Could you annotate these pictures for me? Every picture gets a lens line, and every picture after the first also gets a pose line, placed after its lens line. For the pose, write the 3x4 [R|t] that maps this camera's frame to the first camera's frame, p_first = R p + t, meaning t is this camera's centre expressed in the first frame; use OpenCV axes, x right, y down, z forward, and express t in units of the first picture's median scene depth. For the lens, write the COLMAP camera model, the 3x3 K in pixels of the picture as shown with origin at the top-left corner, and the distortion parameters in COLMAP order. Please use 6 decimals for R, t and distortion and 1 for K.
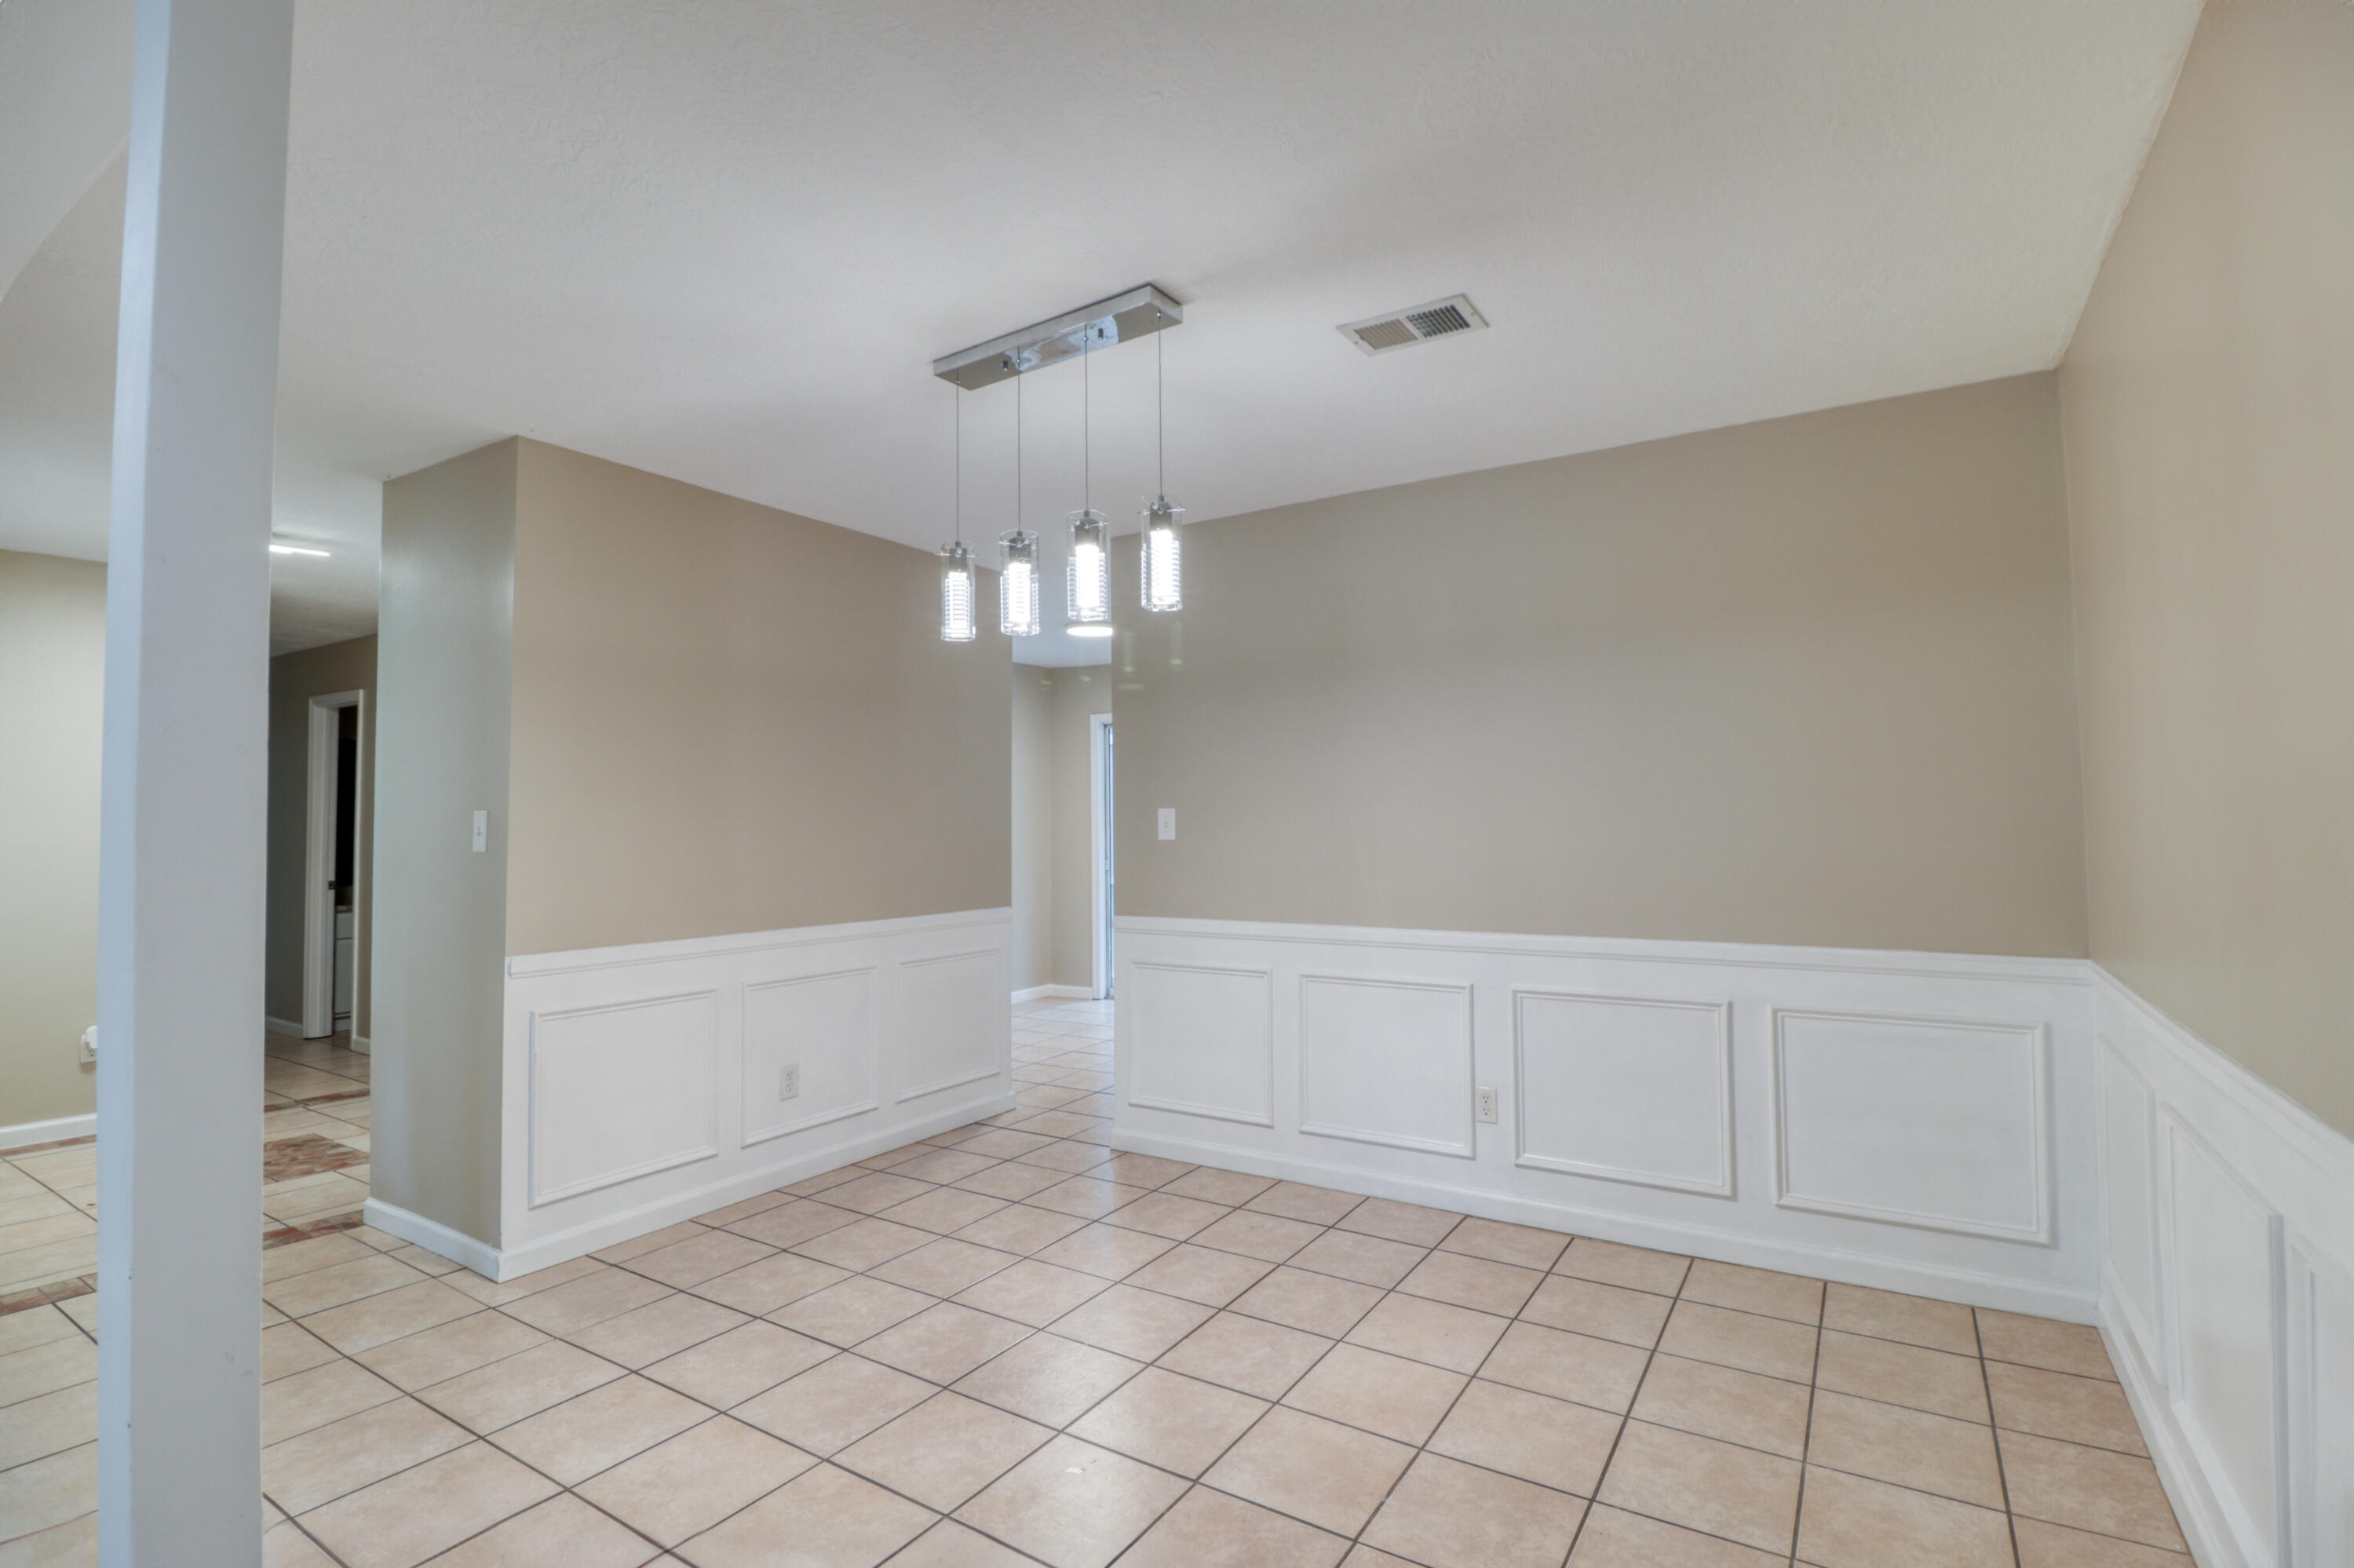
lens RADIAL K [[1094.4, 0, 1191.5], [0, 1094.4, 783.0], [0, 0, 1]] dist [0.008467, -0.019817]
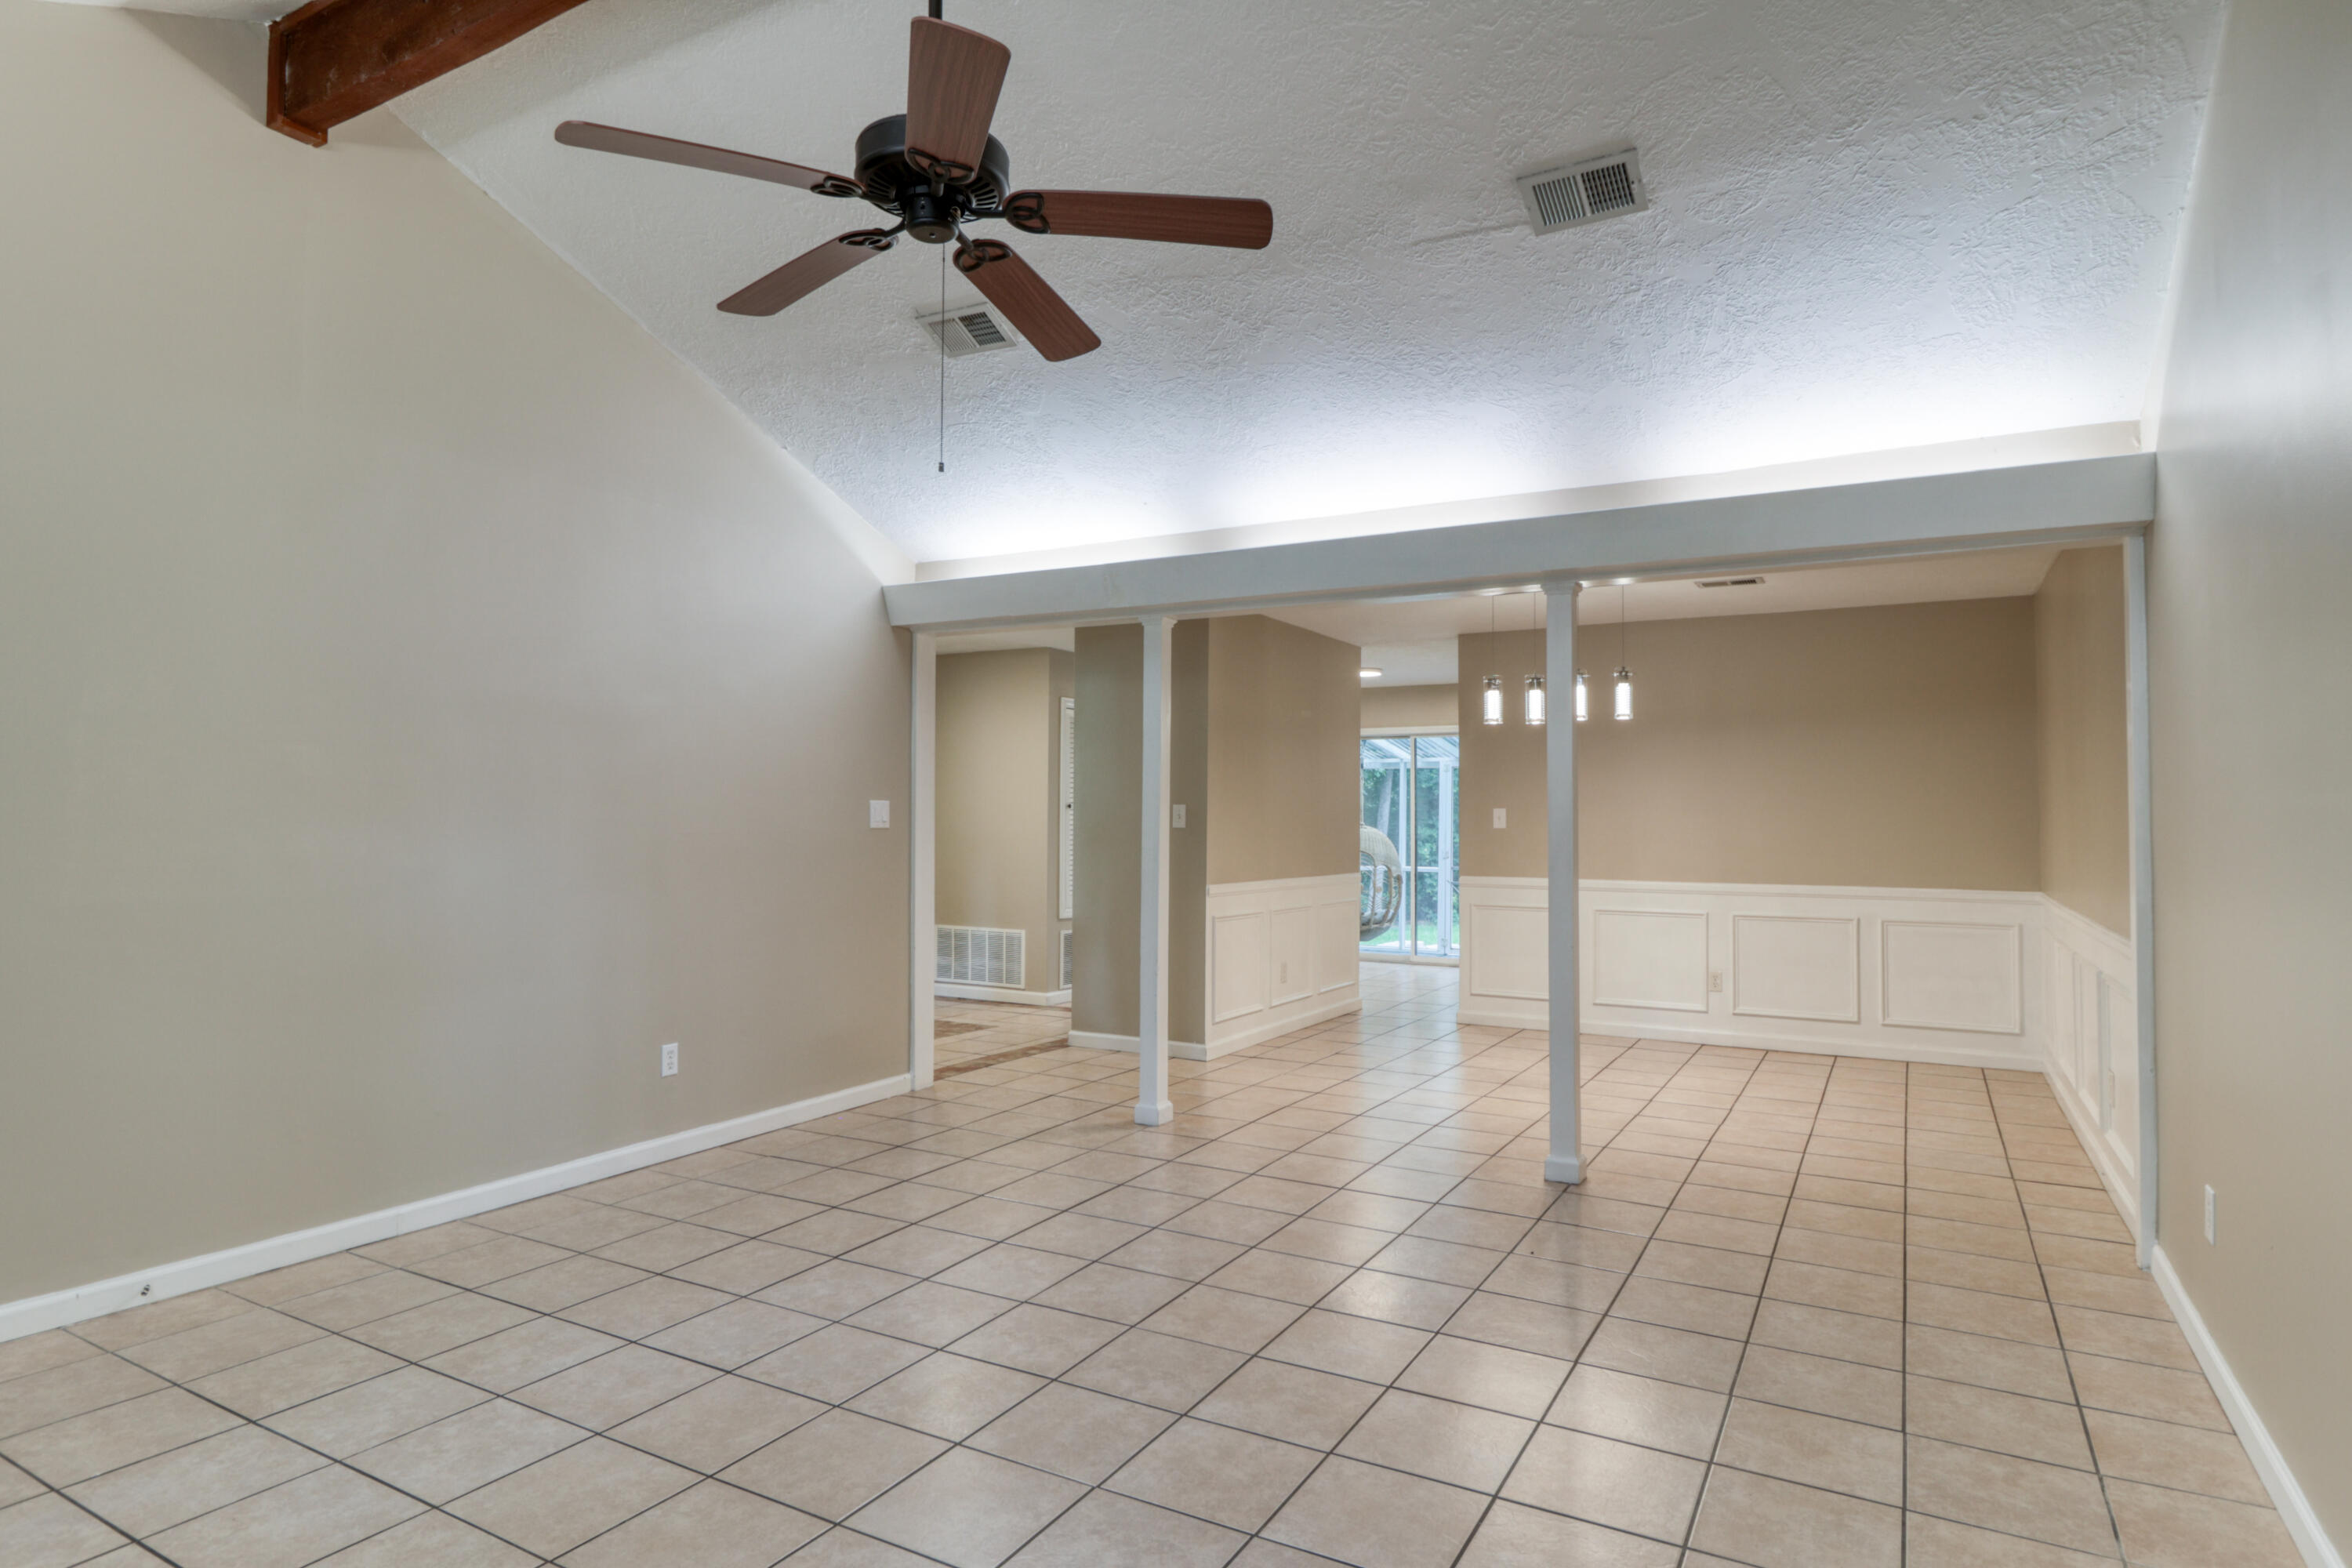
lens RADIAL K [[1285.9, 0, 1176.0], [0, 1285.9, 784.0], [0, 0, 1]] dist [-0.001036, -0.000573]
pose [[0.998747, 0.017308, 0.046964, -0.781840], [-0.017738, 0.999804, 0.008764, -0.027554], [-0.046803, -0.009586, 0.998858, -1.138543]]
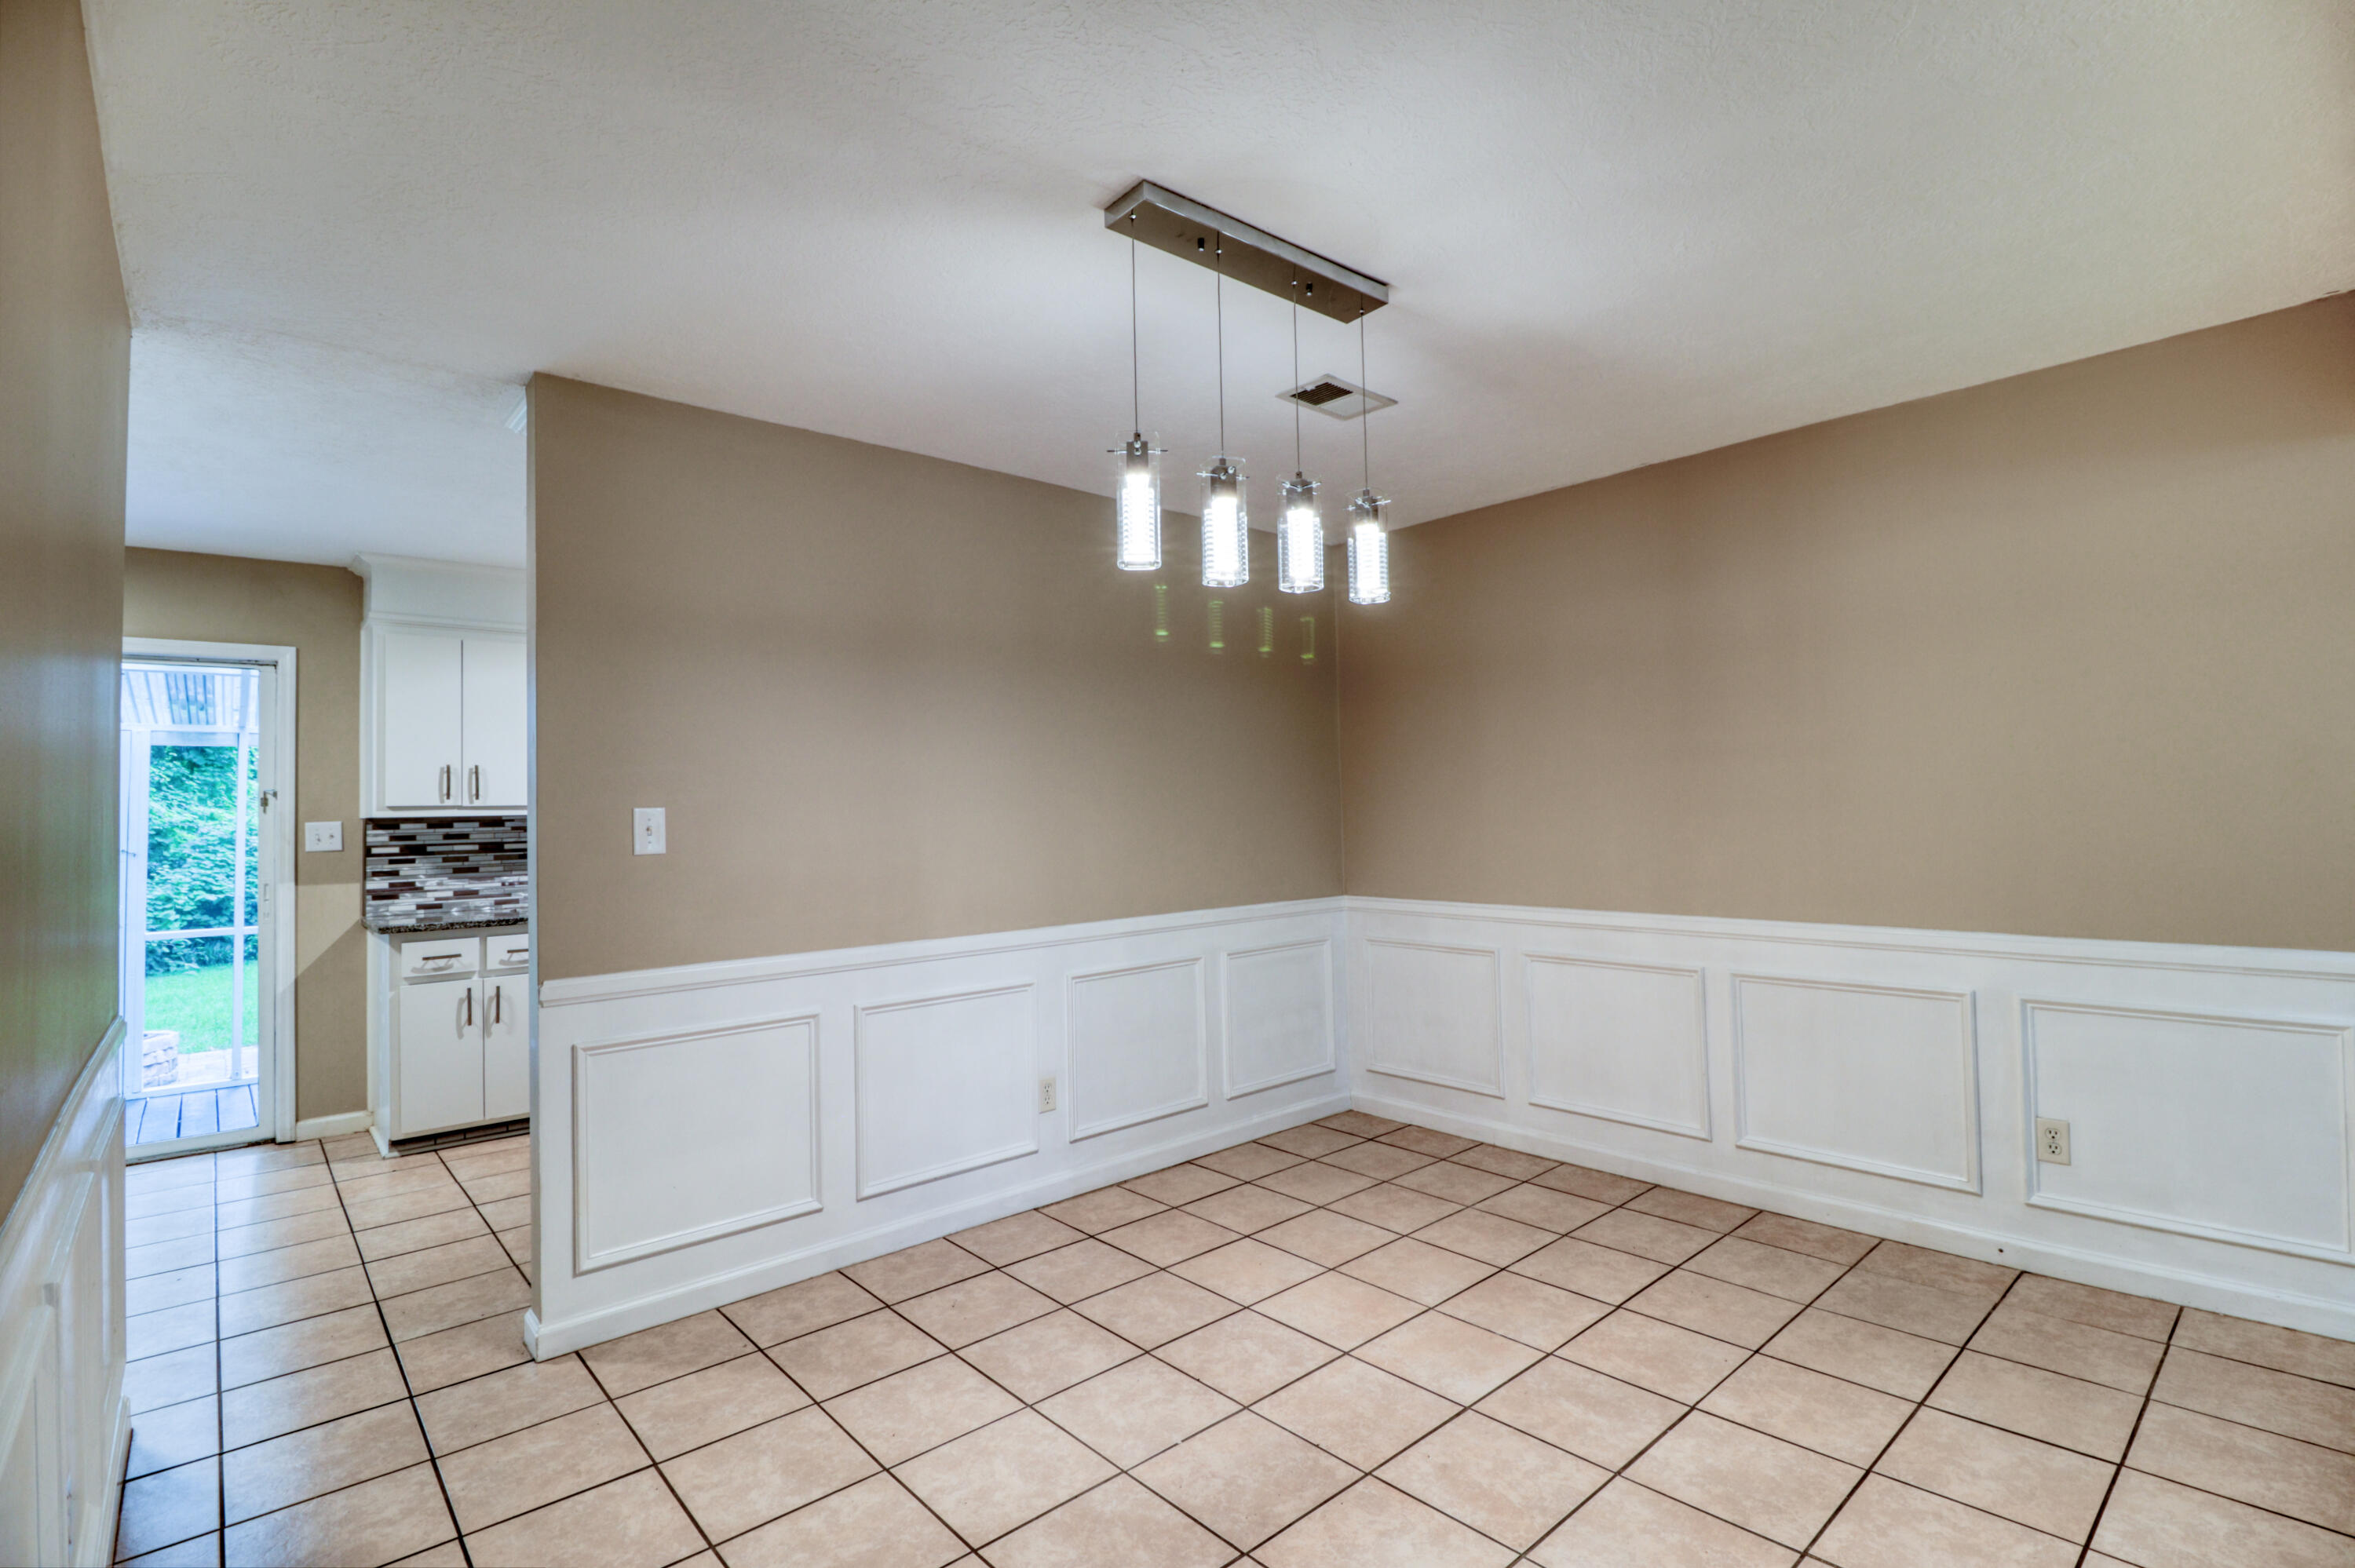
lens RADIAL K [[1094.8, 0, 1192.0], [0, 1094.8, 783.0], [0, 0, 1]] dist [0.008467, -0.019817]
pose [[0.270488, 0.028736, 0.962294, -0.784528], [-0.012756, 0.999574, -0.026263, 0.029286], [-0.962639, -0.005171, 0.270740, 0.664314]]
